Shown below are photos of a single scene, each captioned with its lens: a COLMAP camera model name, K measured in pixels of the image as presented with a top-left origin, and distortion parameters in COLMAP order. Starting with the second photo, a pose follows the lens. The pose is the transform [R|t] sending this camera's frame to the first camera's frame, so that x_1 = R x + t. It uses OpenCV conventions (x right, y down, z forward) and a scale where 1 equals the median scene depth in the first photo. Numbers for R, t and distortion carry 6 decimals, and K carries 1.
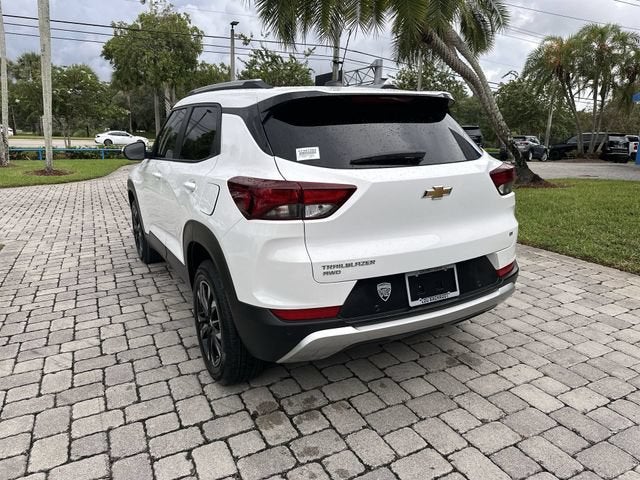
lens RADIAL K [[450.1, 0, 318.3], [0, 450.1, 237.7], [0, 0, 1]] dist [0.035203, -0.049676]
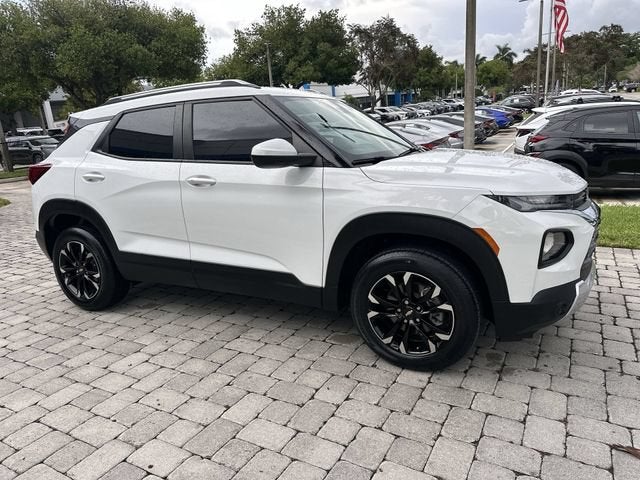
lens RADIAL K [[450.8, 0, 318.3], [0, 450.8, 232.3], [0, 0, 1]] dist [0.031254, -0.041456]
pose [[-0.823925, 0.179154, -0.537634, 0.393673], [-0.068539, 0.910247, 0.408354, -0.500748], [0.562538, 0.373303, -0.737696, 2.145791]]
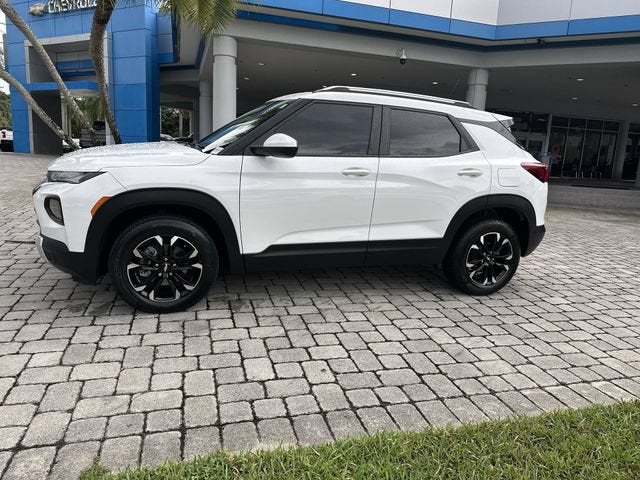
lens RADIAL K [[445.6, 0, 320.0], [0, 445.6, 240.0], [0, 0, 1]] dist [0.077735, -0.114387]
pose [[0.179466, -0.197954, 0.963642, -1.431162], [0.164598, 0.971780, 0.168972, -0.183681], [-0.969897, 0.128289, 0.206984, 0.962851]]
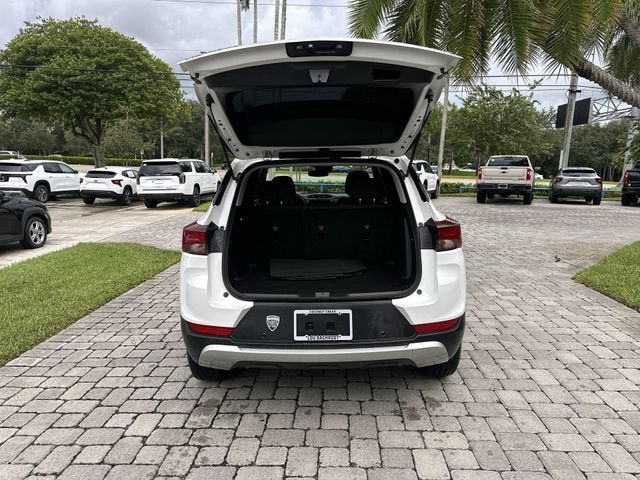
lens RADIAL K [[450.8, 0, 318.3], [0, 450.8, 232.3], [0, 0, 1]] dist [0.031254, -0.041456]
pose [[0.874239, 0.073032, -0.479971, 0.514987], [-0.112639, 0.992157, -0.054199, -0.042887], [0.472248, 0.101447, 0.875608, -0.008495]]
